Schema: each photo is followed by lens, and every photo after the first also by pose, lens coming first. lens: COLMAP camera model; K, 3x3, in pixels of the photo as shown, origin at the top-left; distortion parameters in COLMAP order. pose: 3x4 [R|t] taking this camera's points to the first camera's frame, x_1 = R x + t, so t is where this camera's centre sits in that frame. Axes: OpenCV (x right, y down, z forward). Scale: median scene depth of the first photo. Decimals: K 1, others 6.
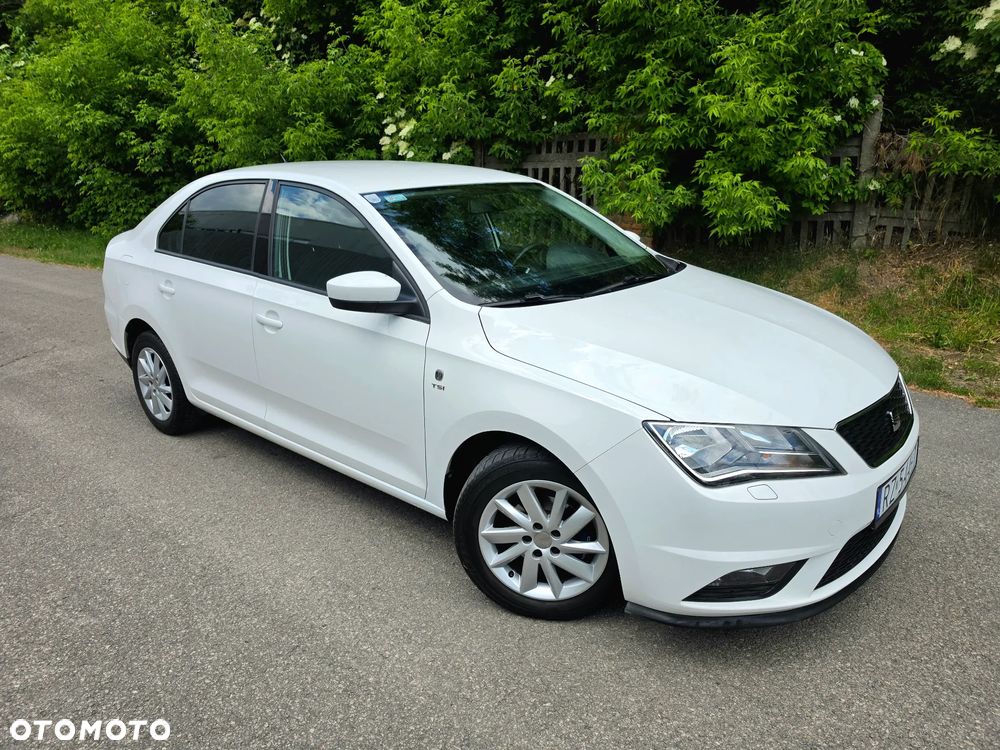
lens RADIAL K [[685.6, 0, 497.2], [0, 685.6, 375.4], [0, 0, 1]] dist [0.055979, -0.067248]
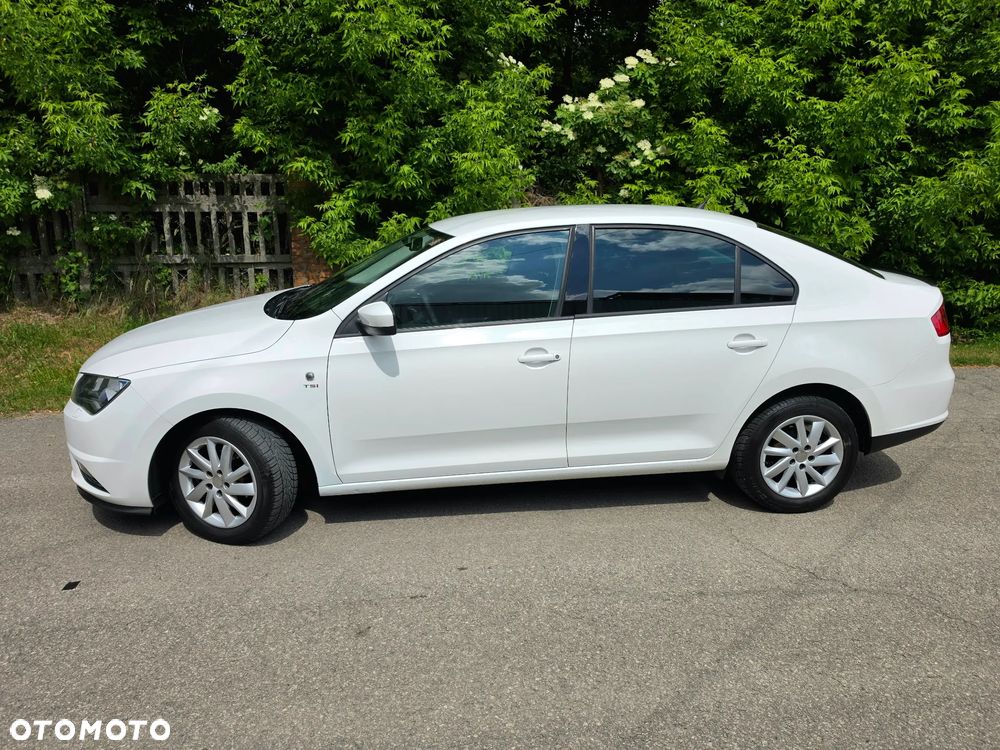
lens RADIAL K [[685.6, 0, 497.2], [0, 685.6, 375.4], [0, 0, 1]] dist [0.055979, -0.067248]
pose [[0.669330, -0.154757, 0.726669, -0.413807], [0.199958, 0.979500, 0.024421, -0.063104], [-0.715552, 0.128958, 0.686553, 0.216561]]
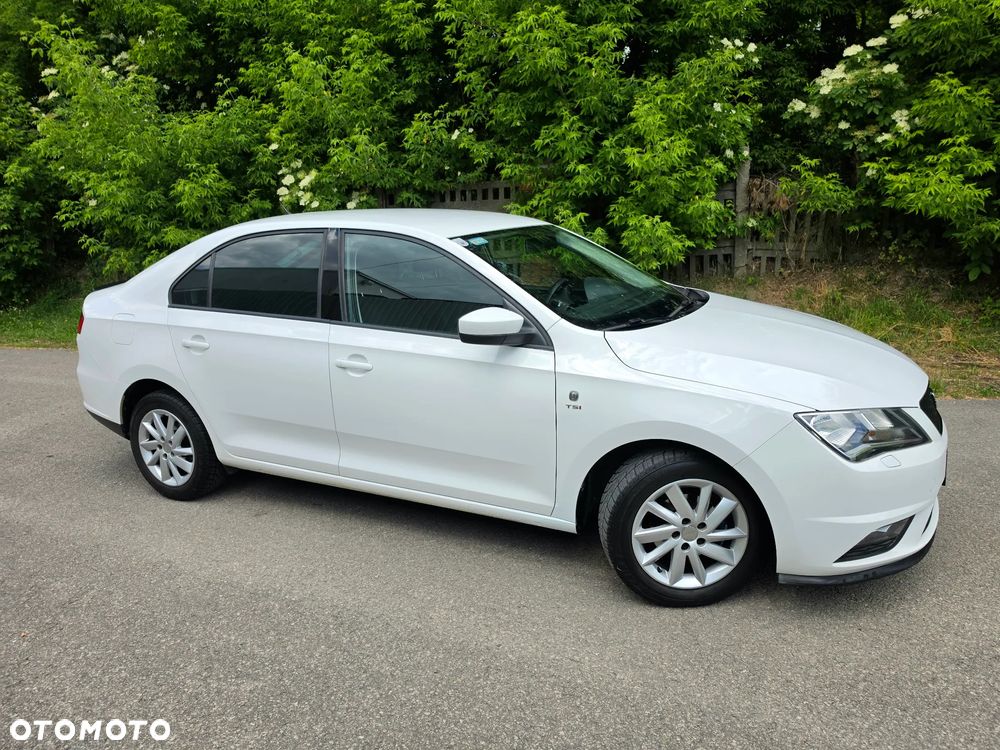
lens RADIAL K [[683.3, 0, 505.0], [0, 683.3, 374.1], [0, 0, 1]] dist [0.057897, -0.080761]
pose [[0.966837, -0.078589, 0.243000, -0.155781], [0.094493, 0.994034, -0.054482, 0.004446], [-0.237269, 0.075637, 0.968495, -0.011136]]
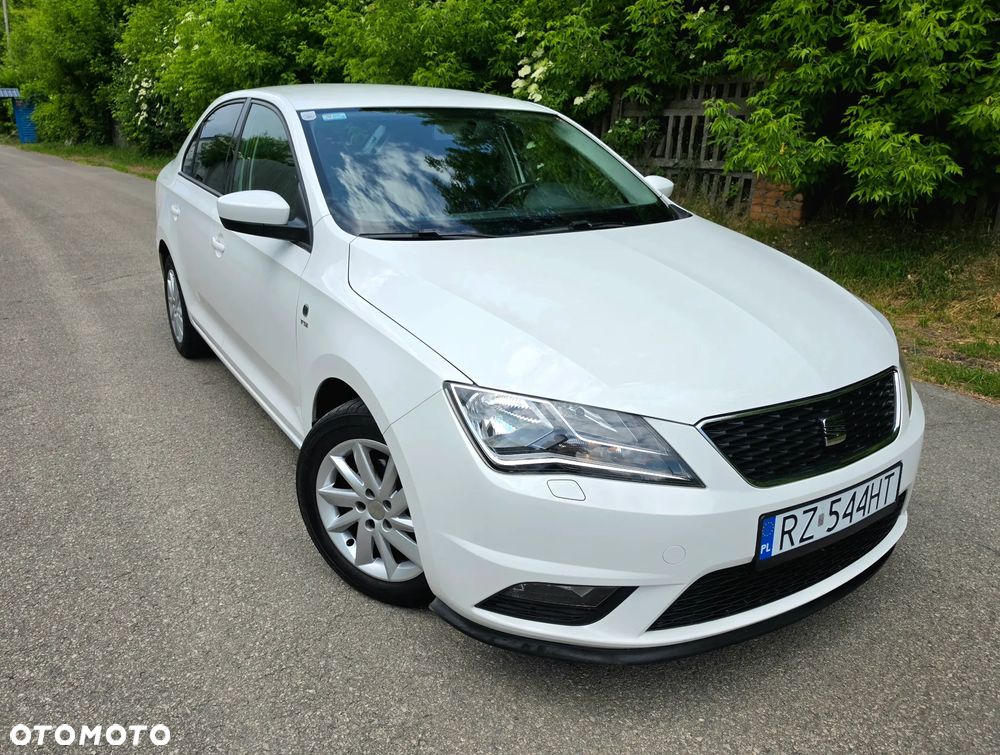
lens RADIAL K [[723.2, 0, 478.9], [0, 723.2, 375.7], [0, 0, 1]] dist [0.026497, -0.023064]
pose [[0.954572, 0.124863, -0.270558, 0.135494], [-0.114049, 0.991930, 0.055391, 0.002248], [0.275291, -0.022018, 0.961109, 0.053279]]
